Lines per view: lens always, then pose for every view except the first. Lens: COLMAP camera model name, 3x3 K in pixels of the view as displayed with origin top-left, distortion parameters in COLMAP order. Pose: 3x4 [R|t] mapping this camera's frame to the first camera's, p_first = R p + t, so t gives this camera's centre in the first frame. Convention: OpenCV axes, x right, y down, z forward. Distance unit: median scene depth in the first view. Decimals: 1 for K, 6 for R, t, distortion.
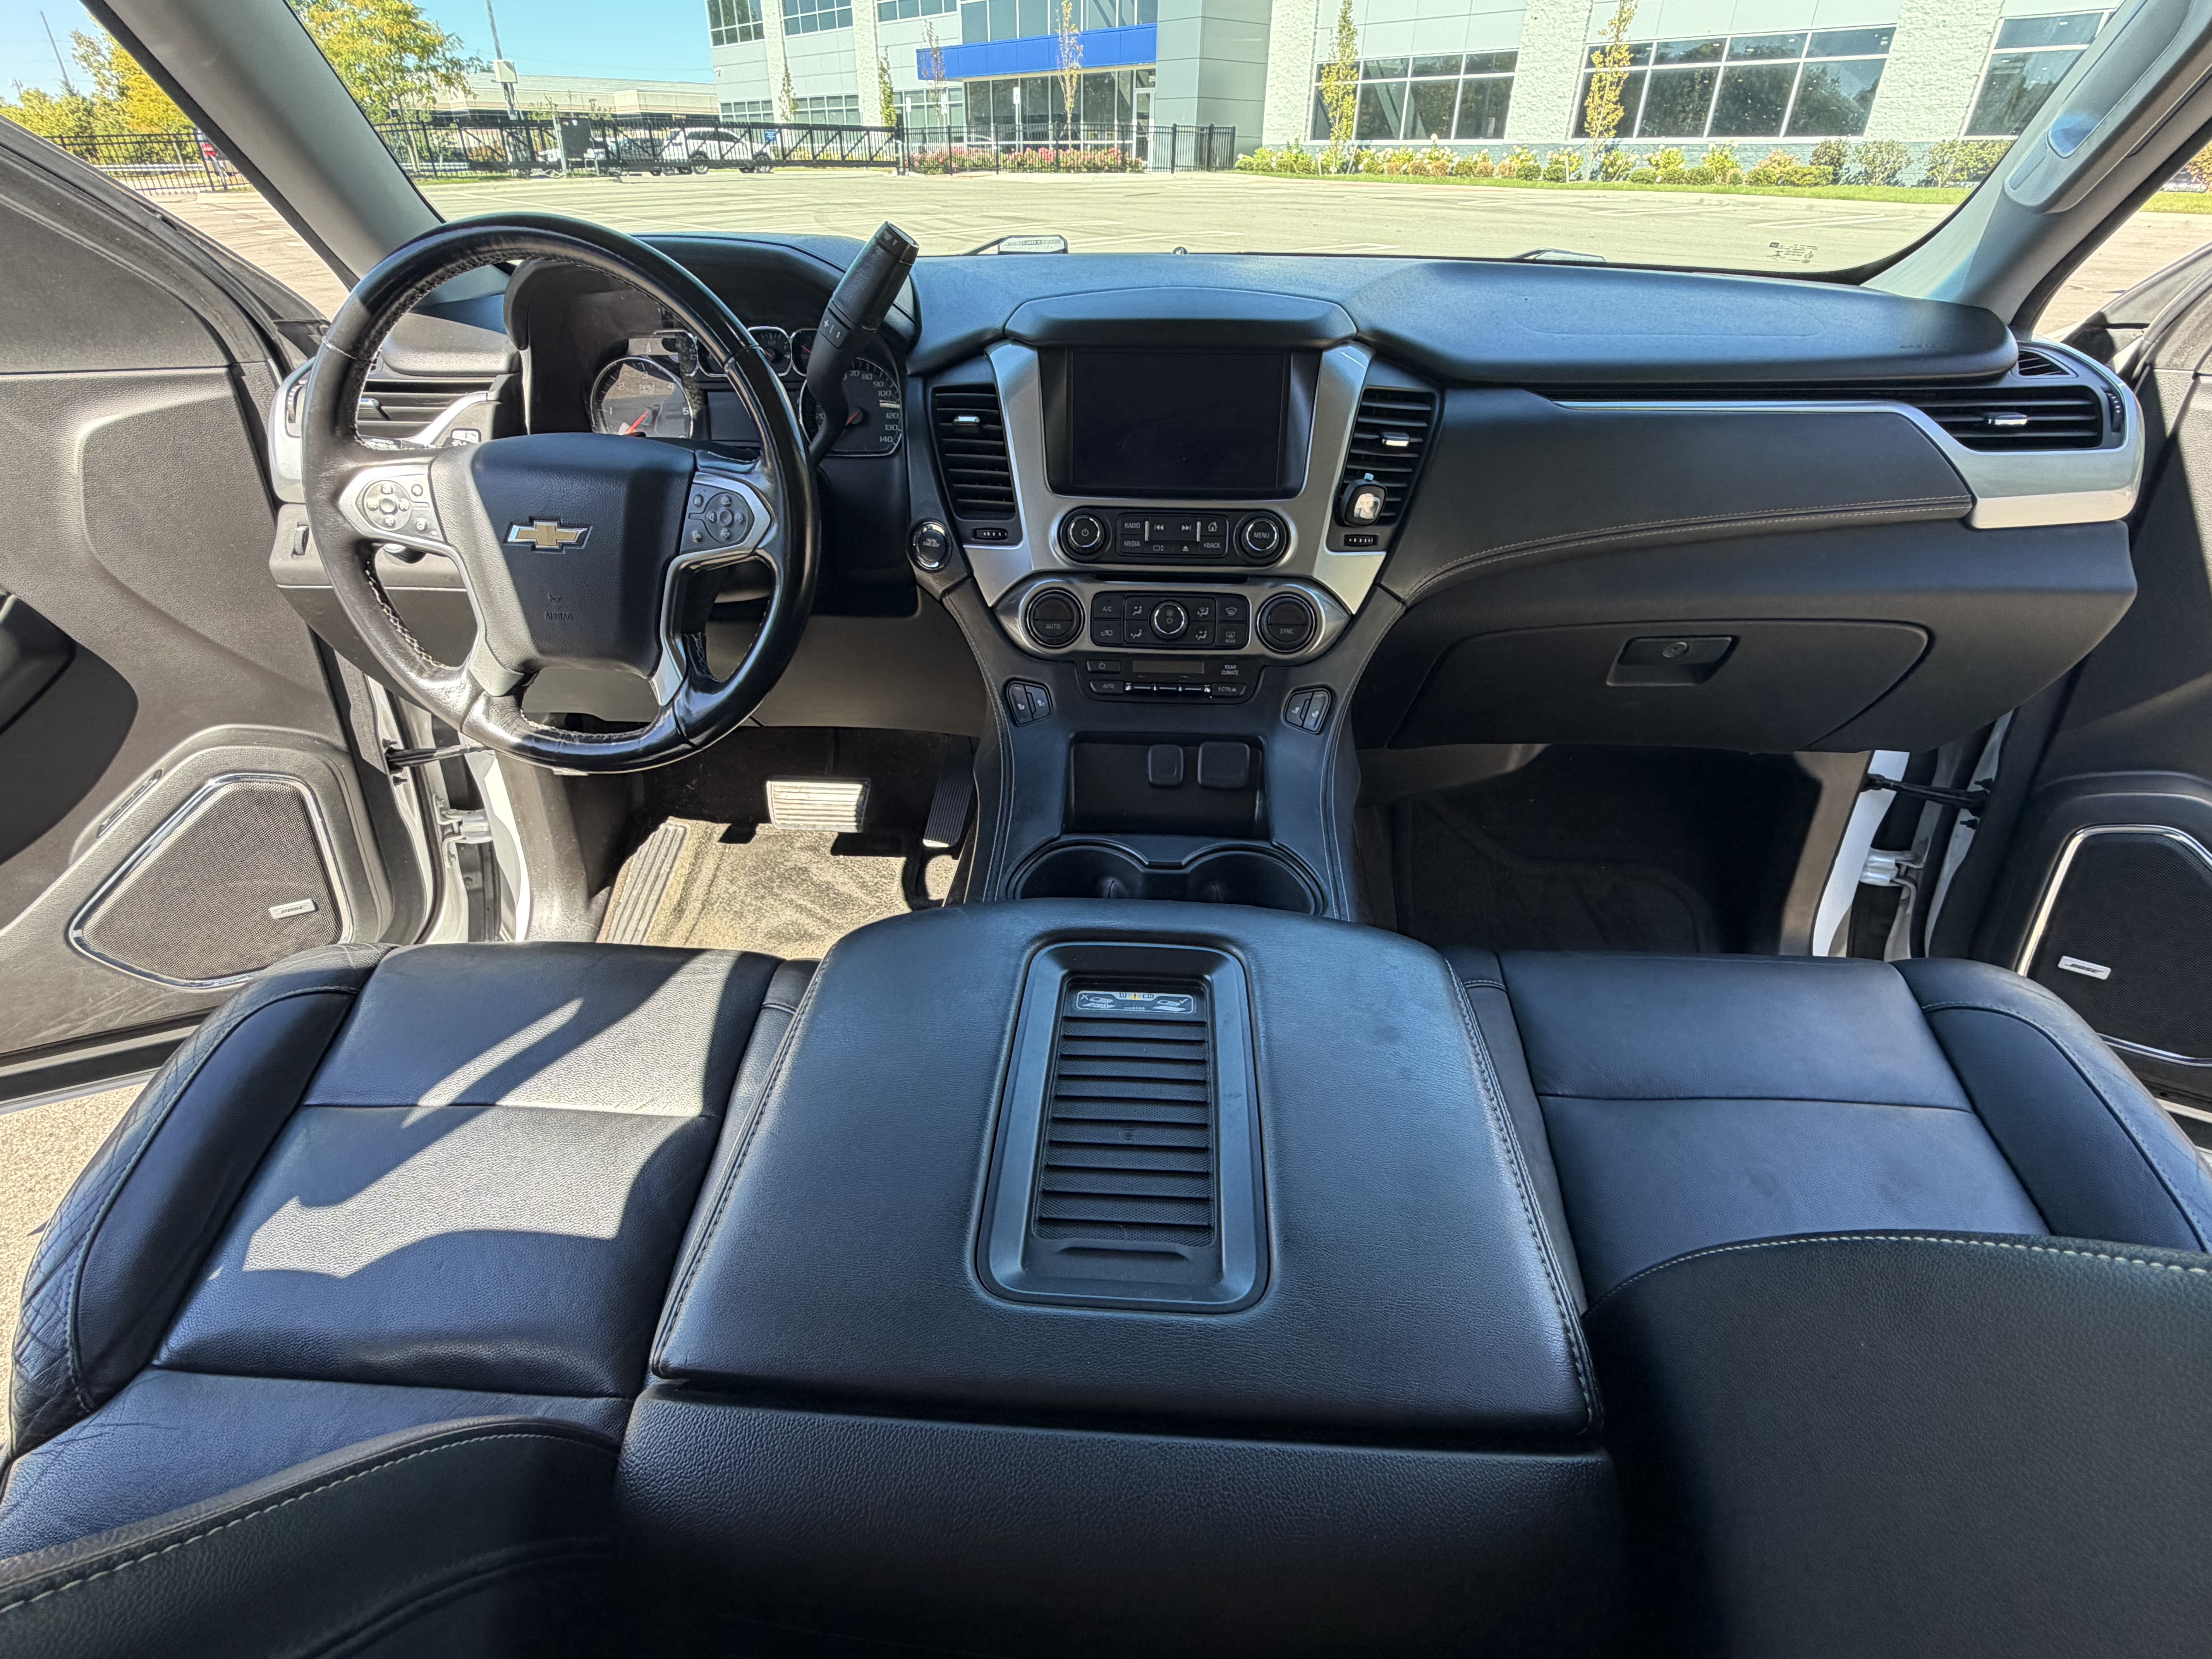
lens RADIAL K [[1115.4, 0, 1095.1], [0, 1115.4, 822.1], [0, 0, 1]] dist [-0.002408, -0.000436]
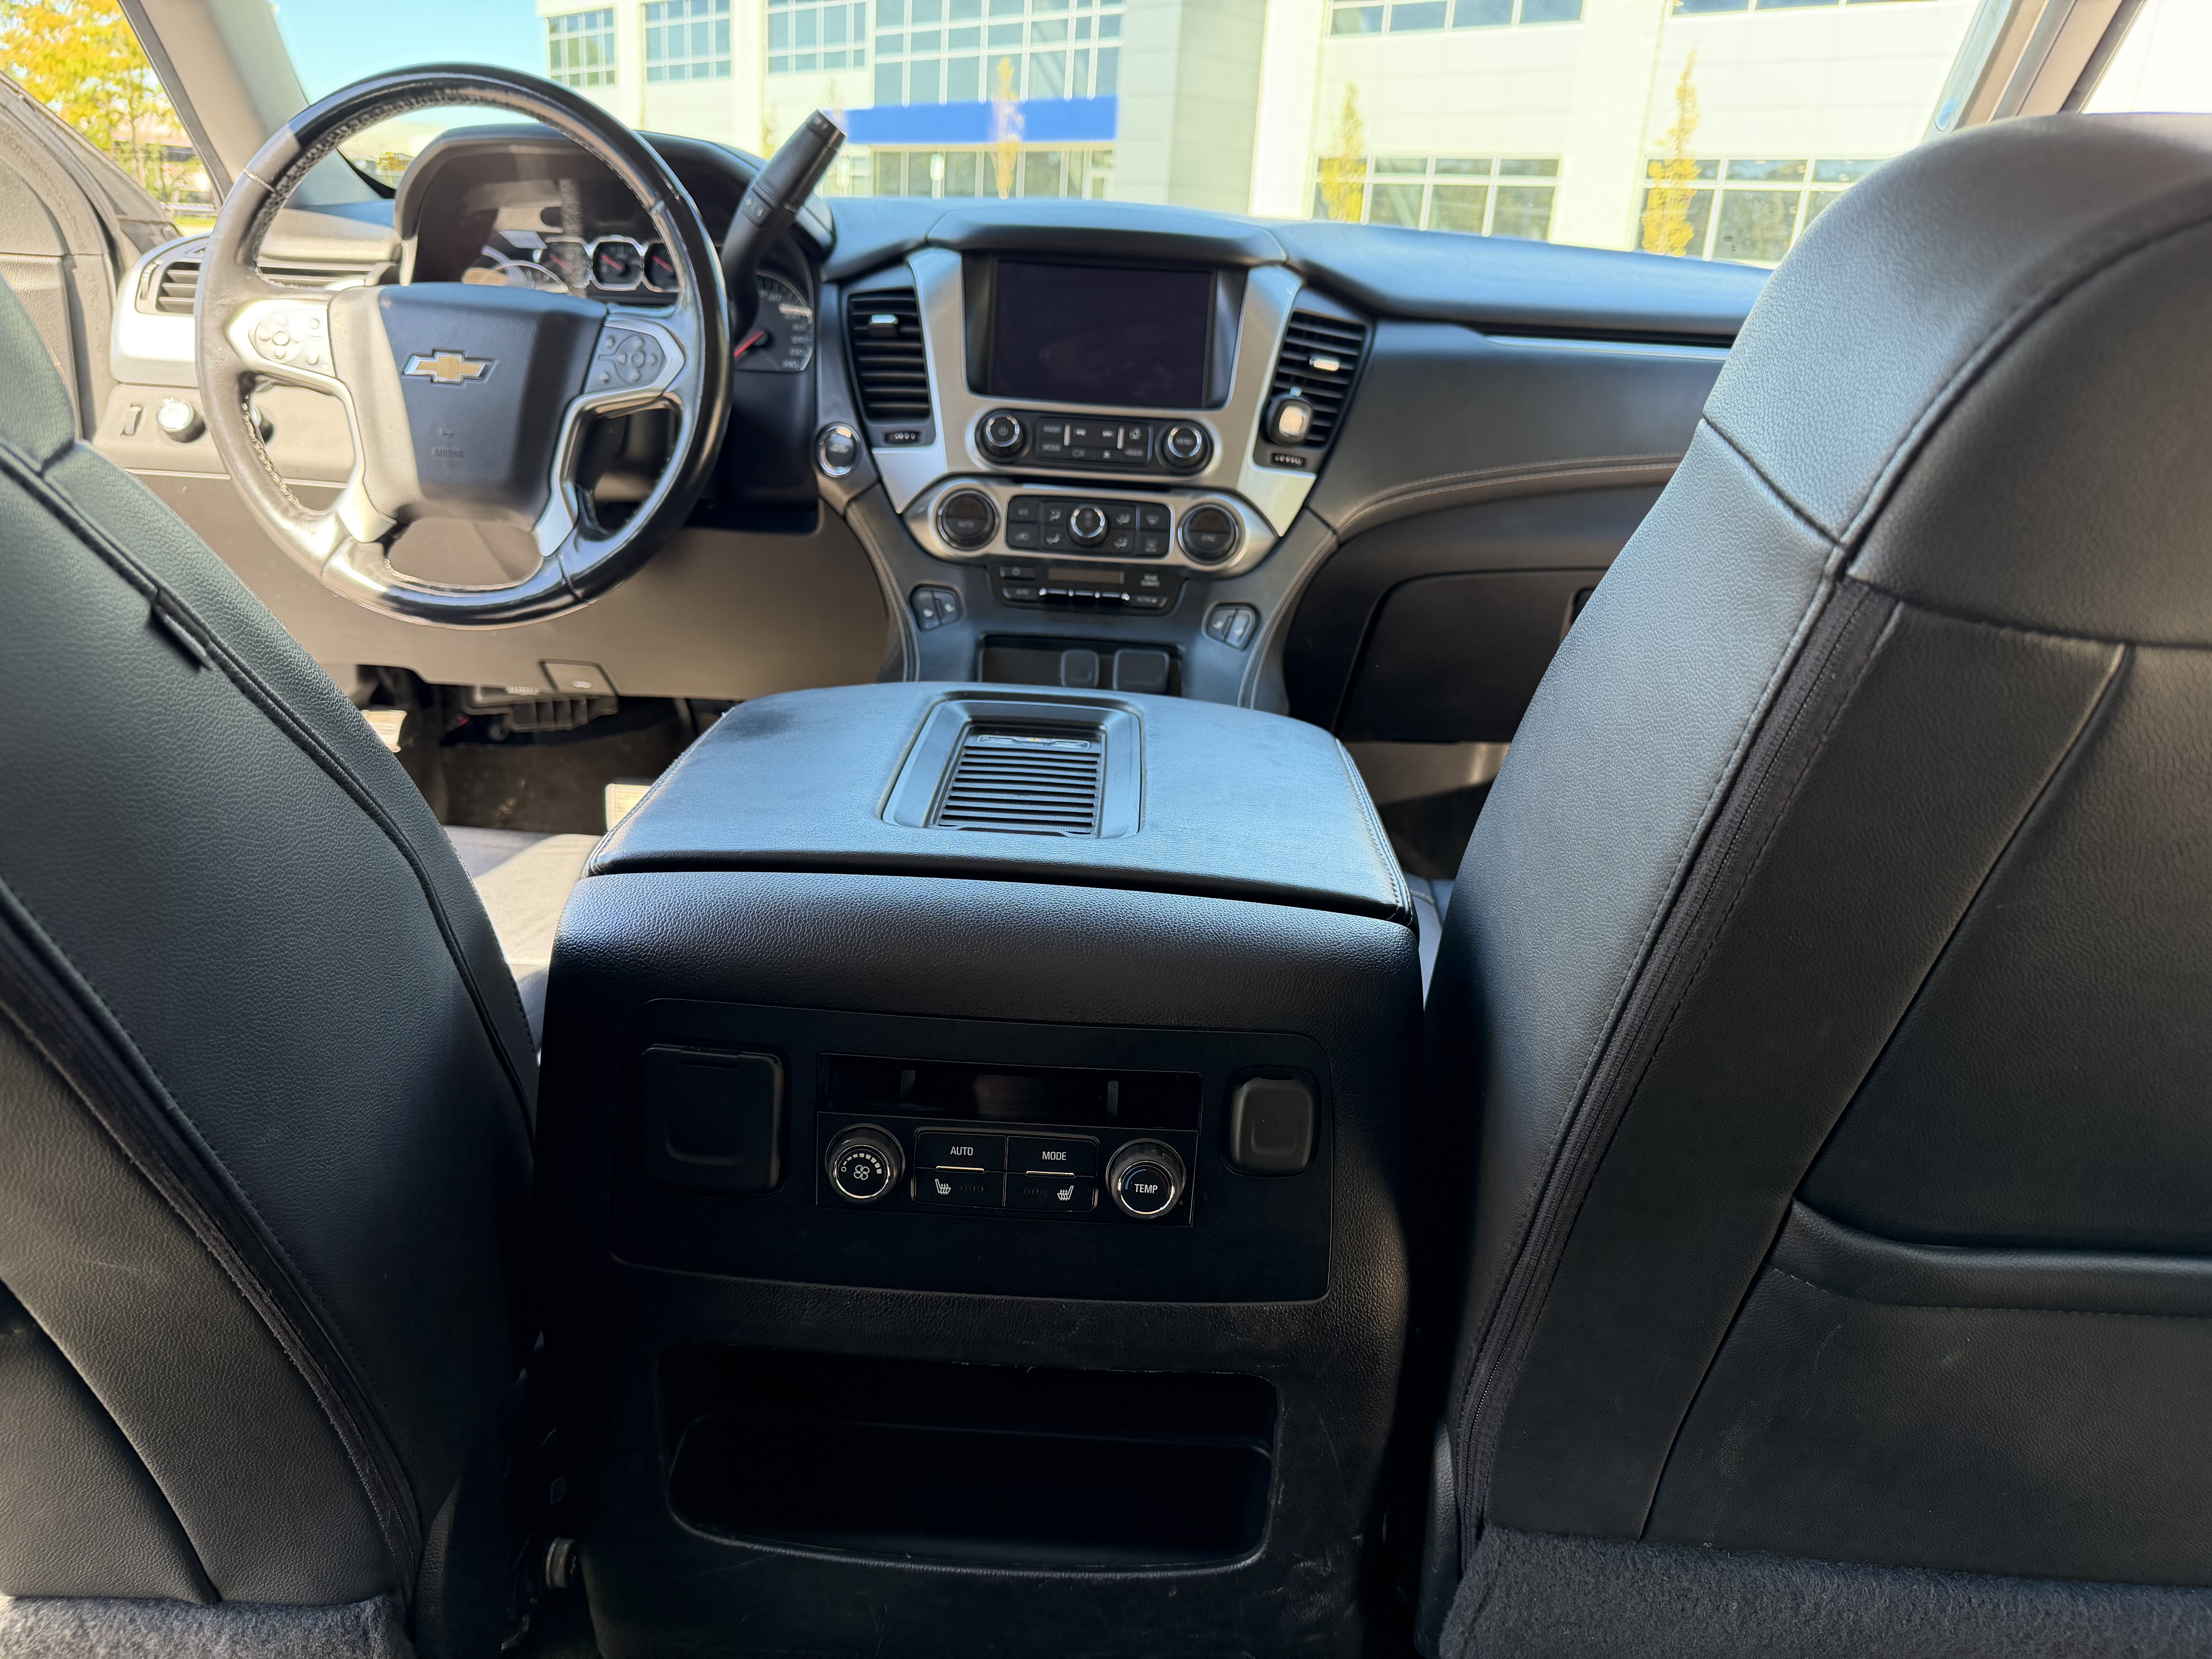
lens RADIAL K [[1564.3, 0, 1106.0], [0, 1564.3, 829.5], [0, 0, 1]] dist [0.004783, -0.026420]
pose [[0.997526, 0.038362, 0.058912, 0.013805], [-0.026875, 0.982432, -0.184677, 0.316868], [-0.064961, 0.182636, 0.981032, -0.256752]]
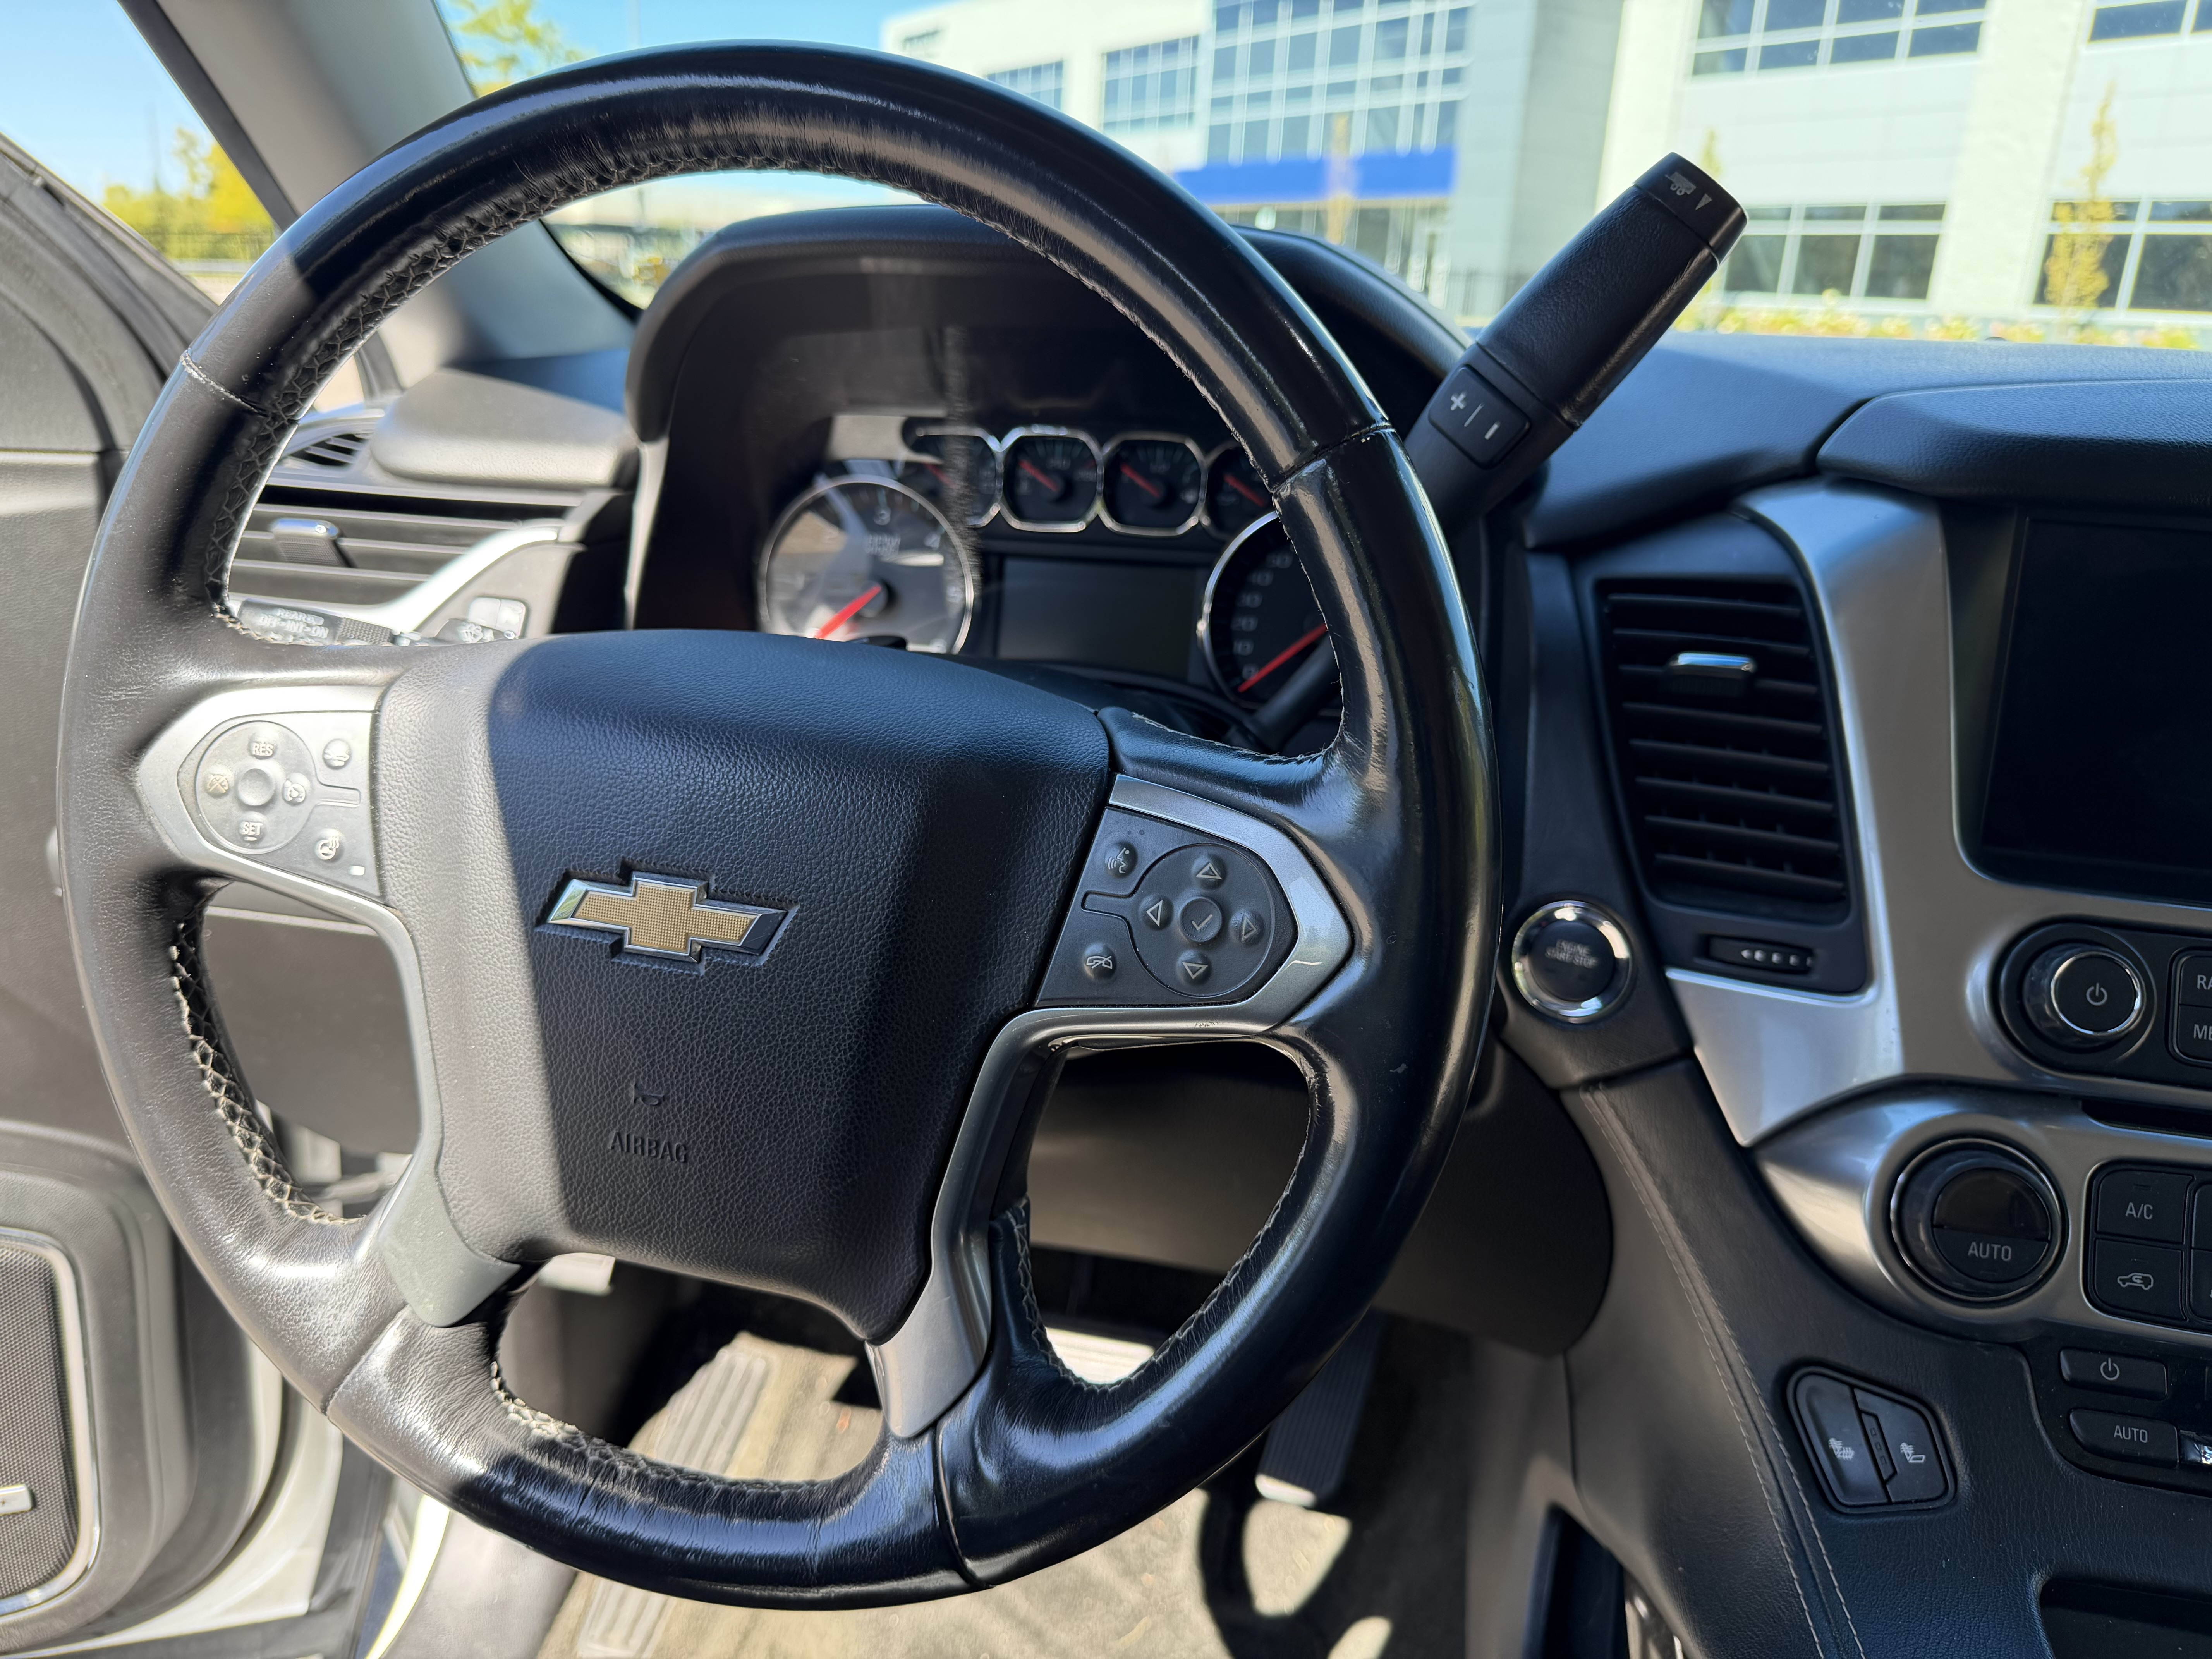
lens RADIAL K [[1595.7, 0, 1106.0], [0, 1595.7, 829.5], [0, 0, 1]] dist [-0.019597, -0.005452]
pose [[0.988728, 0.084518, -0.123587, -0.254179], [-0.109094, 0.972016, -0.208048, -0.166939], [0.102545, 0.219185, 0.970280, 0.455822]]
